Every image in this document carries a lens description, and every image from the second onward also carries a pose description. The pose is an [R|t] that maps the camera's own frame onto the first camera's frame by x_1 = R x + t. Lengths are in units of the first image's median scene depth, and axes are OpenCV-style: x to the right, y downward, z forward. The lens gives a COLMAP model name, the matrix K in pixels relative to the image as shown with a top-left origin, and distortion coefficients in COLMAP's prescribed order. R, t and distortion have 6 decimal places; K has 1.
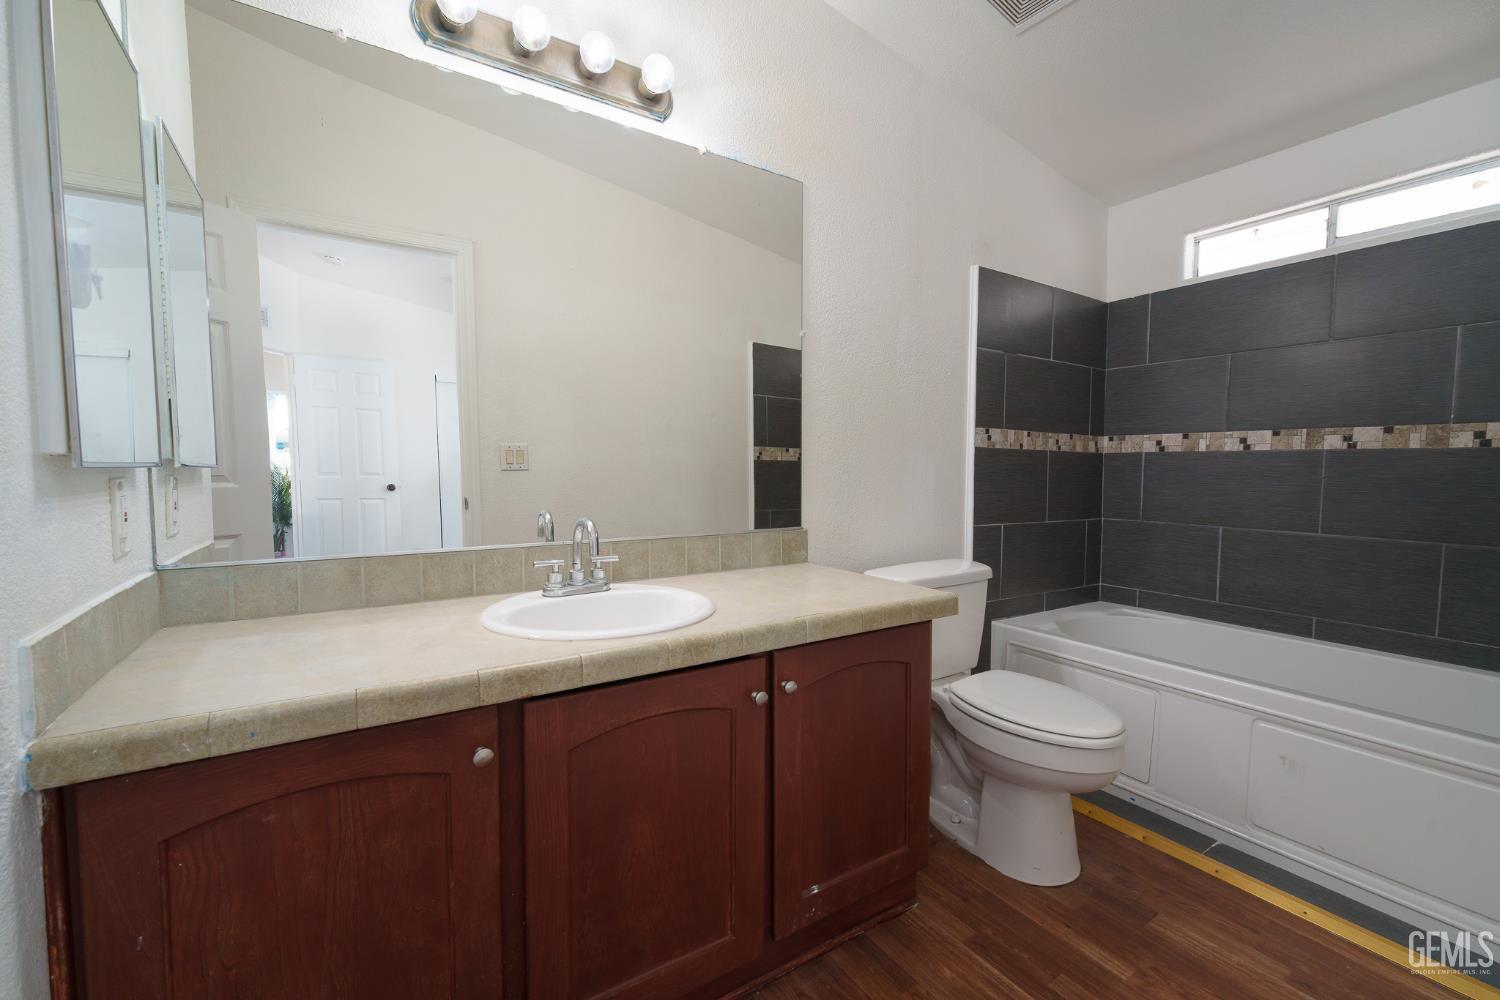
lens RADIAL K [[624.4, 0, 750.0], [0, 624.4, 500.0], [0, 0, 1]] dist [0.002042, 0.000132]
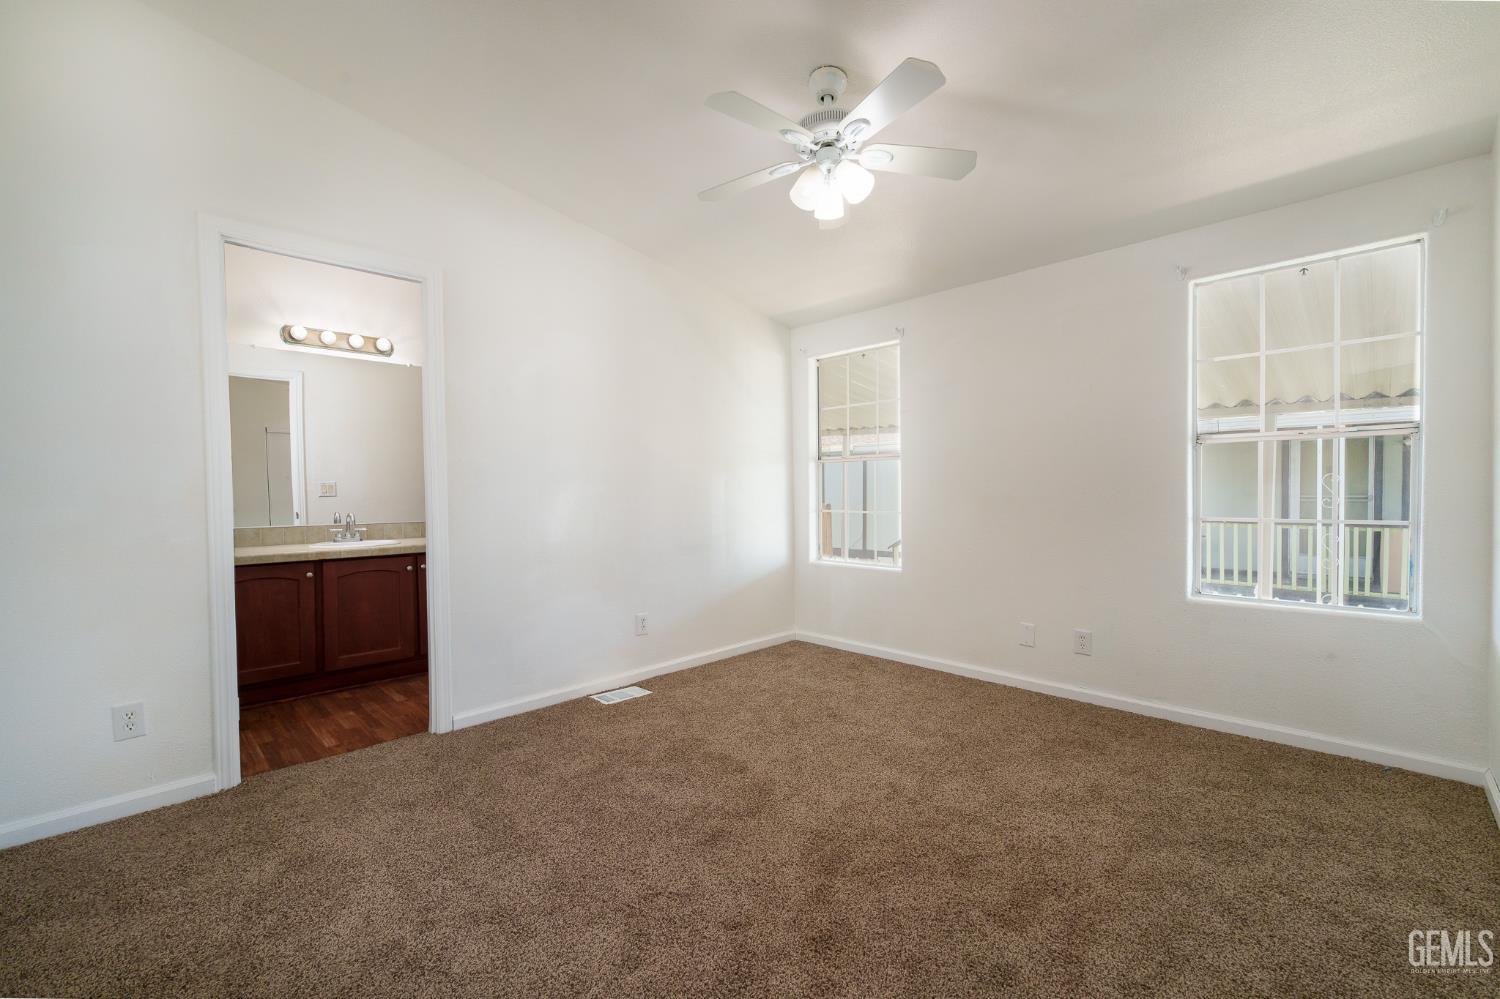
lens RADIAL K [[624.4, 0, 750.0], [0, 624.4, 499.5], [0, 0, 1]] dist [0.002042, 0.000132]
pose [[0.975590, -0.015205, 0.219074, 0.854066], [0.024007, 0.999005, -0.037573, 0.113172], [-0.218285, 0.041915, 0.974984, -2.080943]]
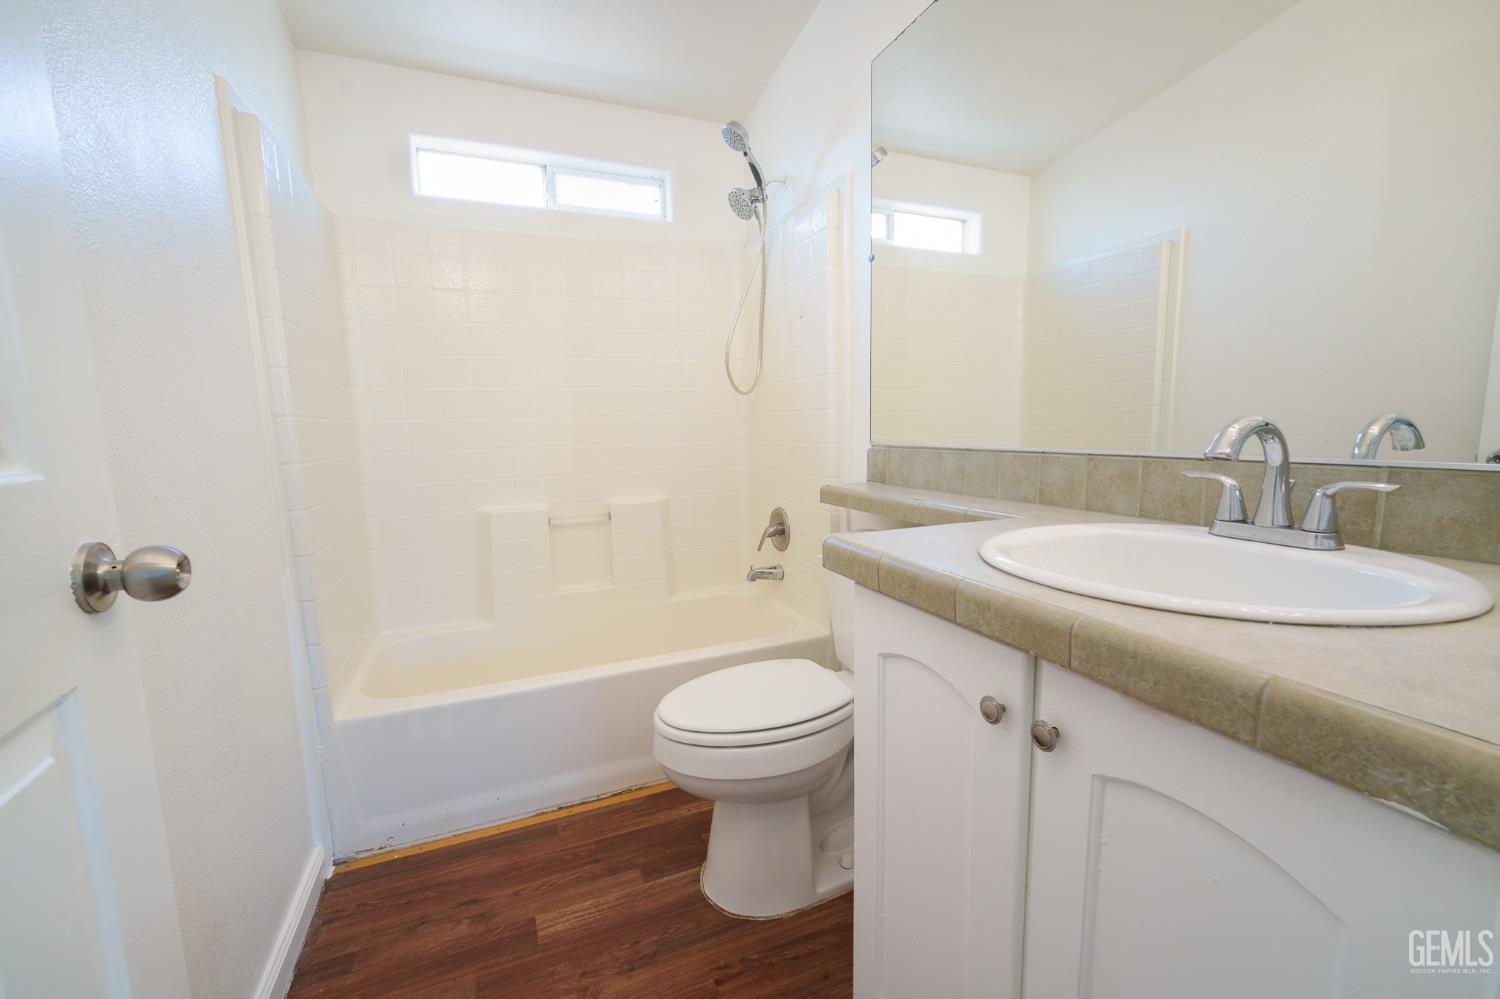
lens RADIAL K [[624.4, 0, 750.0], [0, 624.4, 499.5], [0, 0, 1]] dist [0.002042, 0.000132]
pose [[0.175260, -0.130488, 0.975836, -0.219832], [0.070928, 0.990276, 0.119680, -0.061134], [-0.981964, 0.048239, 0.182811, 1.090057]]
